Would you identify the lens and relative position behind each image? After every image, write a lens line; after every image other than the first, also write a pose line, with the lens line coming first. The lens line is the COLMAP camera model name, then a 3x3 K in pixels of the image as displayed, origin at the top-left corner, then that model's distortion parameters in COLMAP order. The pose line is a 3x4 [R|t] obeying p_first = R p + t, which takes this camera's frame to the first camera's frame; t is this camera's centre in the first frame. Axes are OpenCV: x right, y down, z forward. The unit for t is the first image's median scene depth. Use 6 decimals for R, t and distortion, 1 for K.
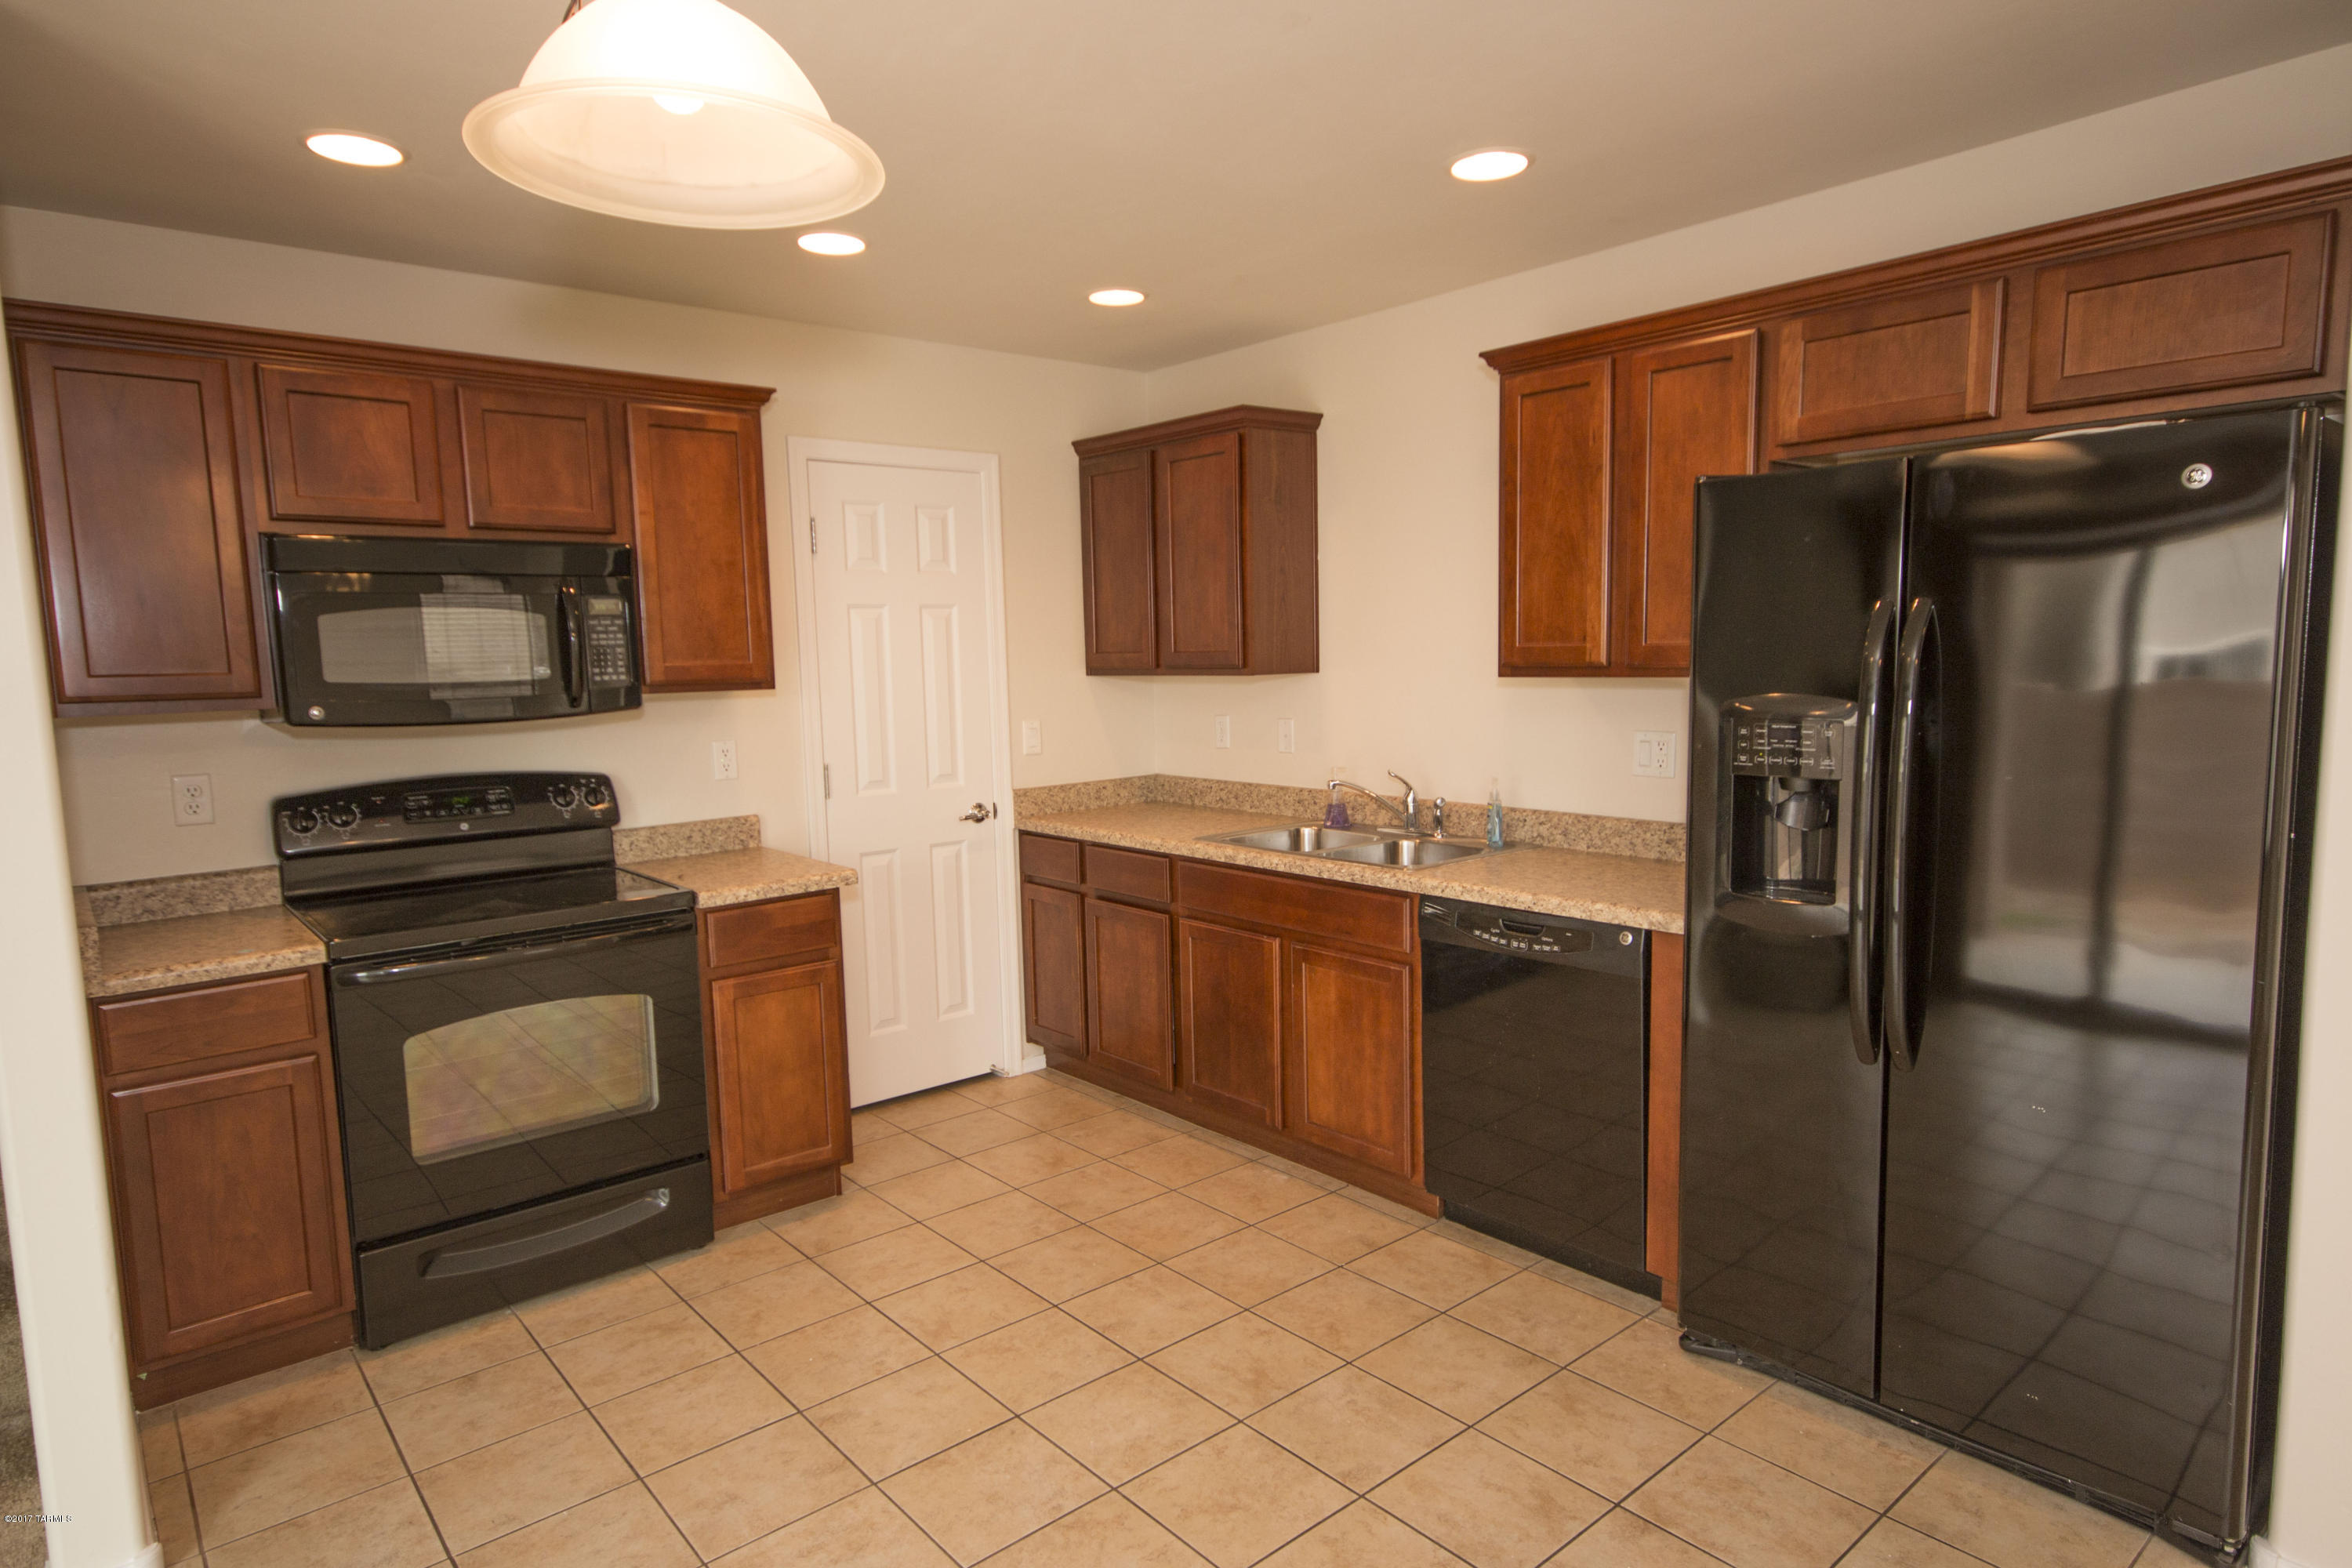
lens RADIAL K [[1352.0, 0, 1176.0], [0, 1352.0, 784.0], [0, 0, 1]] dist [0.021905, 0.000612]
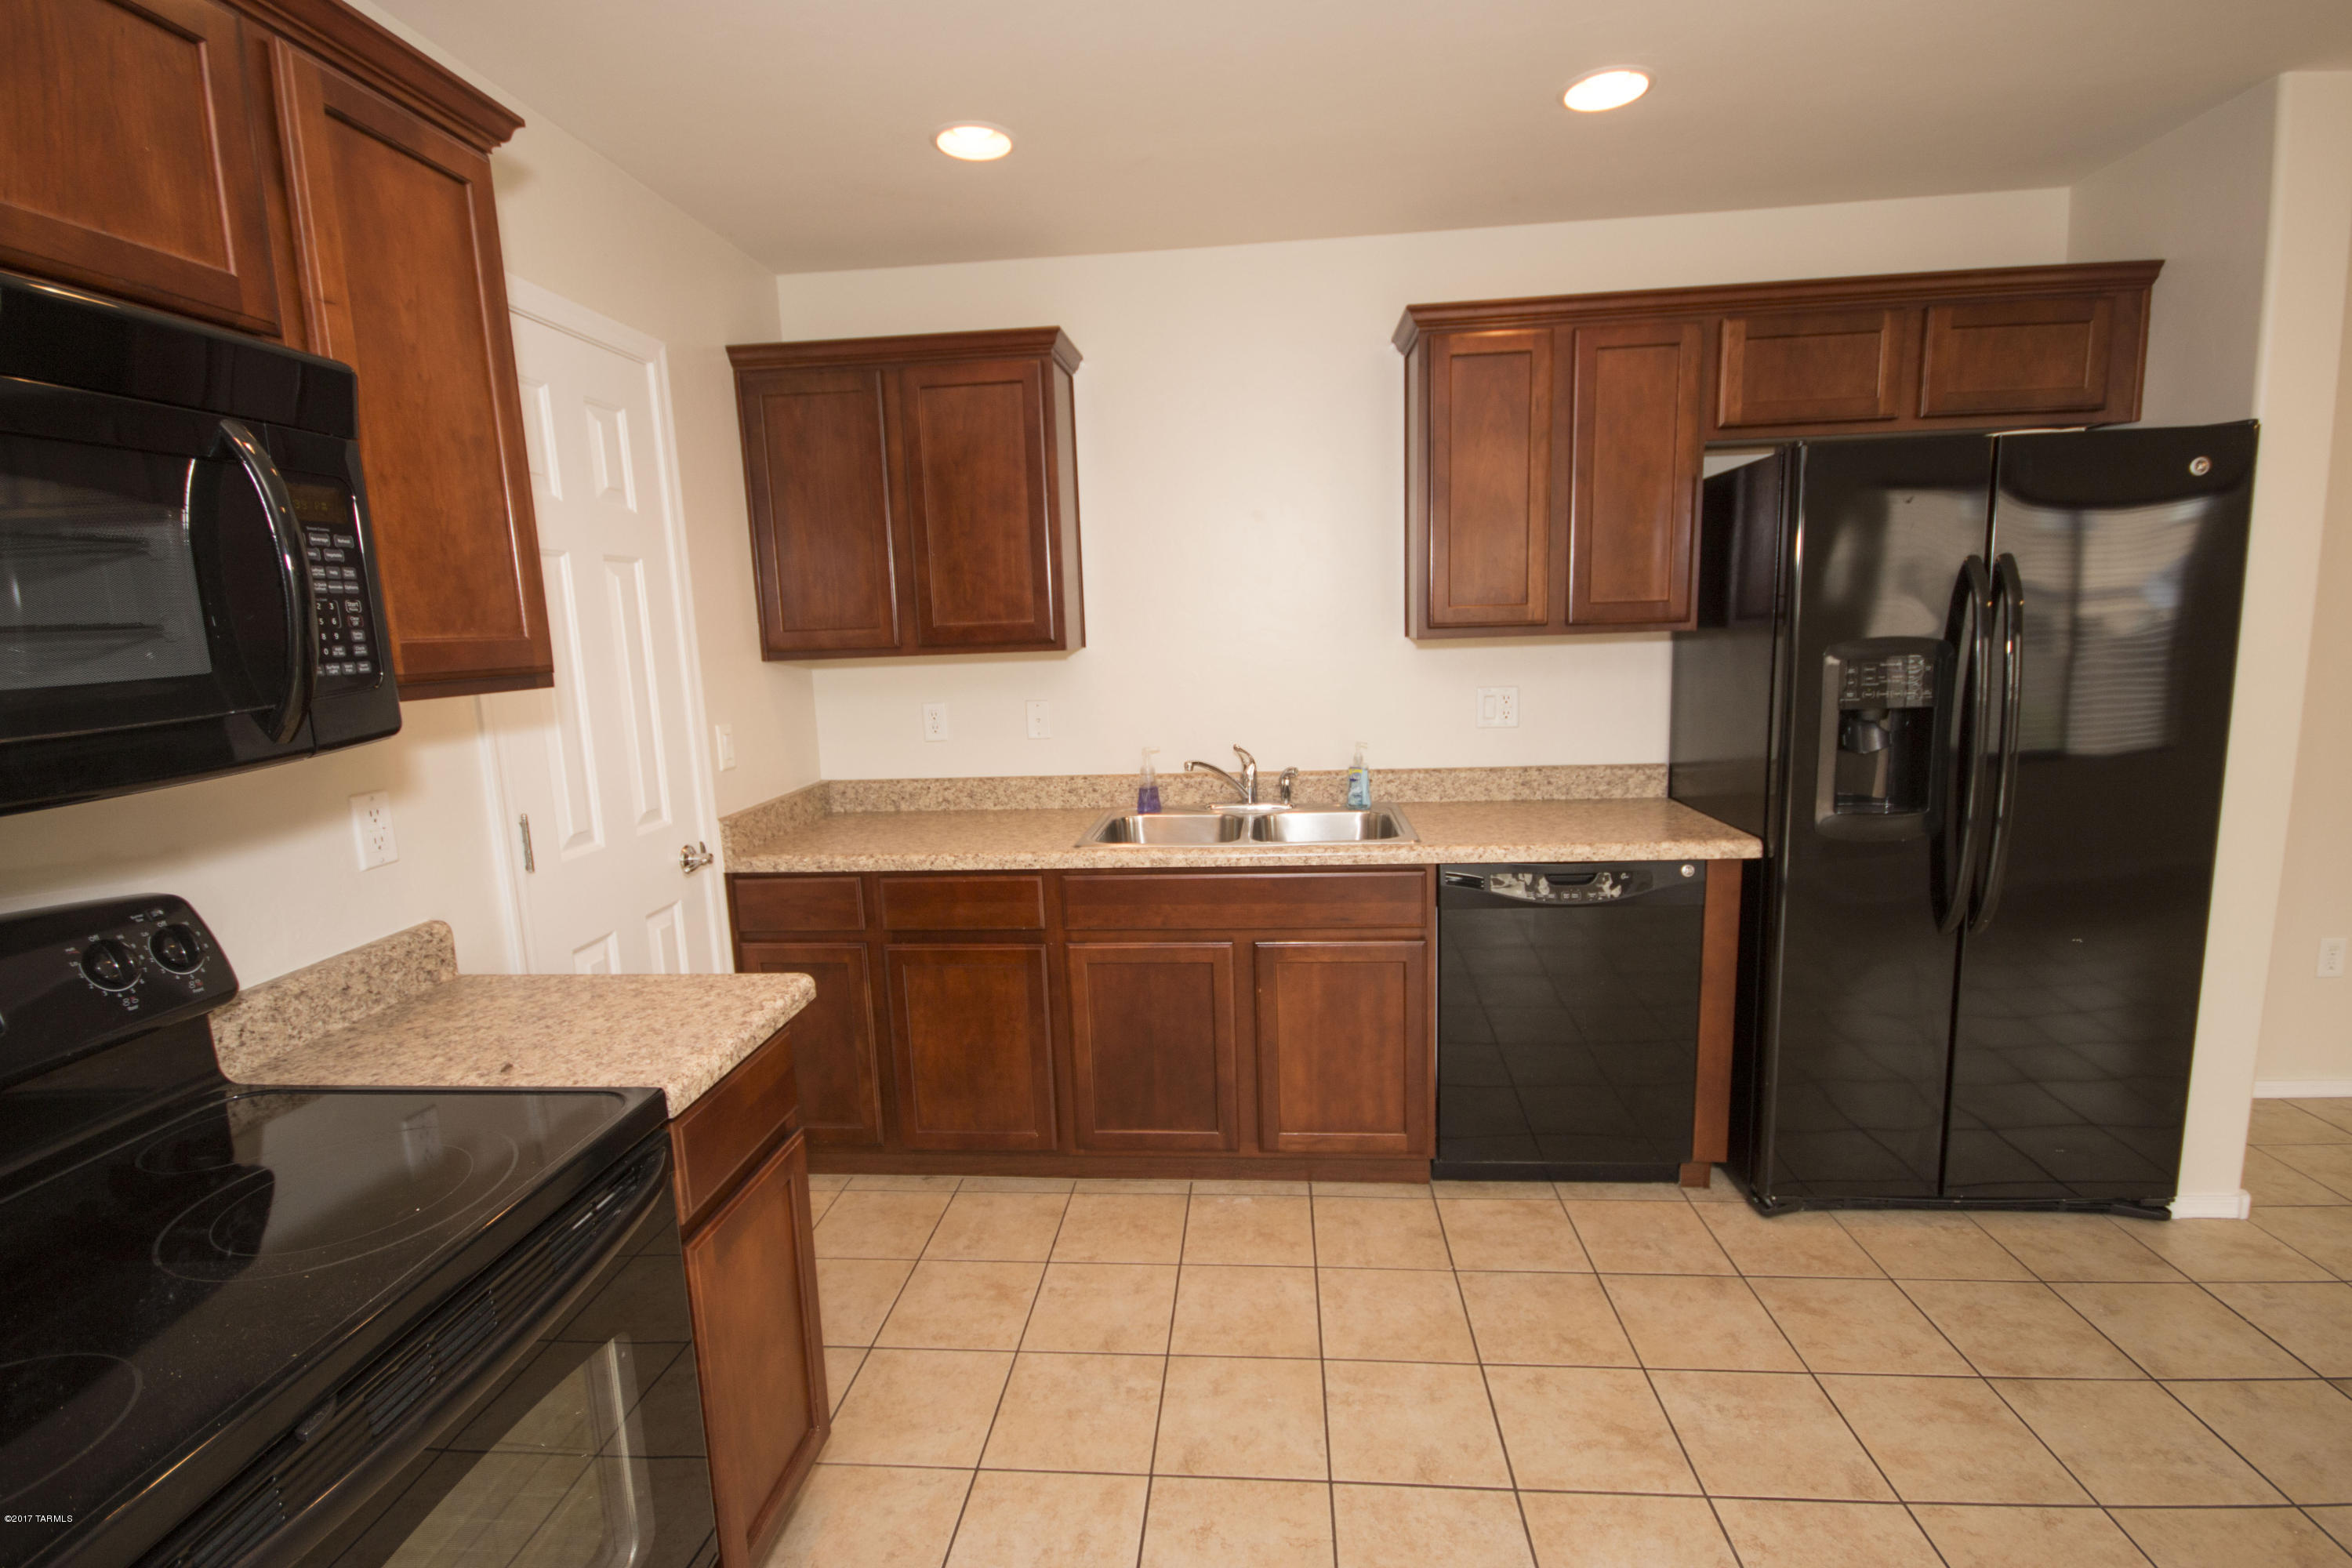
lens RADIAL K [[1080.1, 0, 1173.7], [0, 1080.1, 788.3], [0, 0, 1]] dist [0.001248, -0.000309]
pose [[0.712205, -0.110300, 0.693252, -0.459781], [0.090496, 0.993764, 0.065142, -0.037746], [-0.696114, 0.016342, 0.717746, 0.551391]]
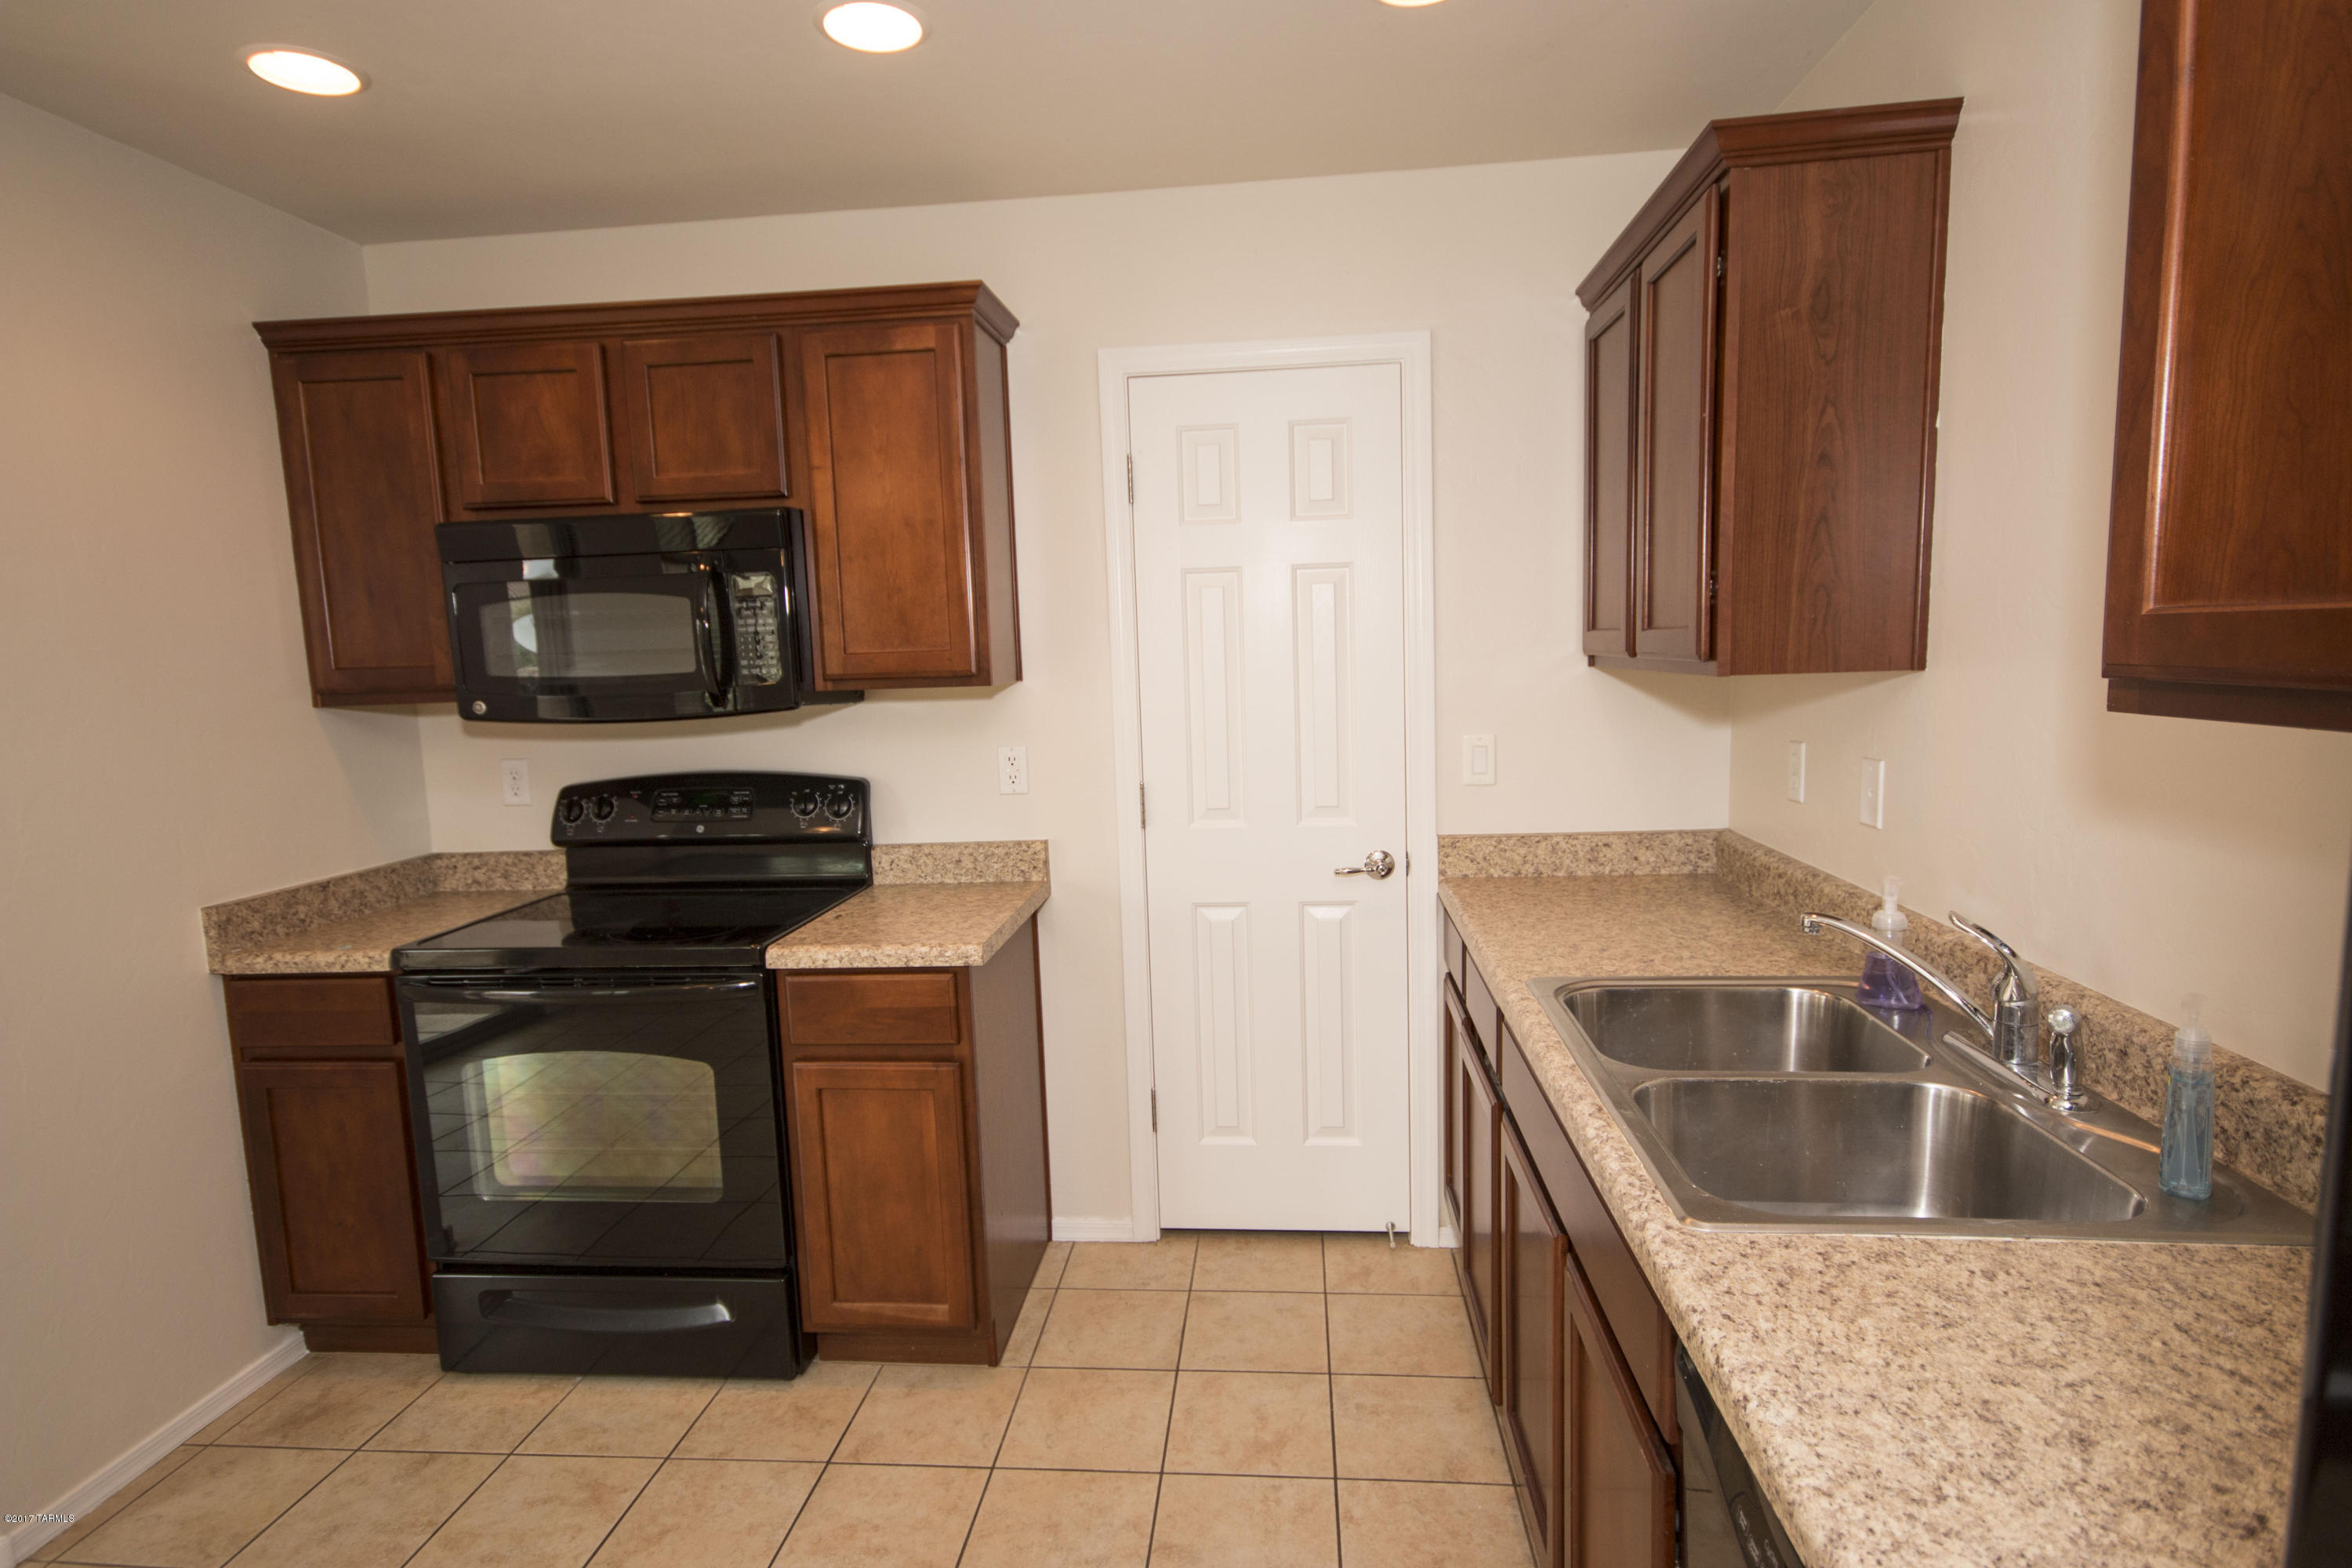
lens RADIAL K [[1237.0, 0, 1176.0], [0, 1237.0, 784.0], [0, 0, 1]] dist [0.000345, -0.000017]
pose [[0.695034, 0.082686, -0.714206, 0.300432], [-0.056222, 0.996574, 0.060664, -0.068077], [0.716775, -0.002009, 0.697302, 0.638032]]
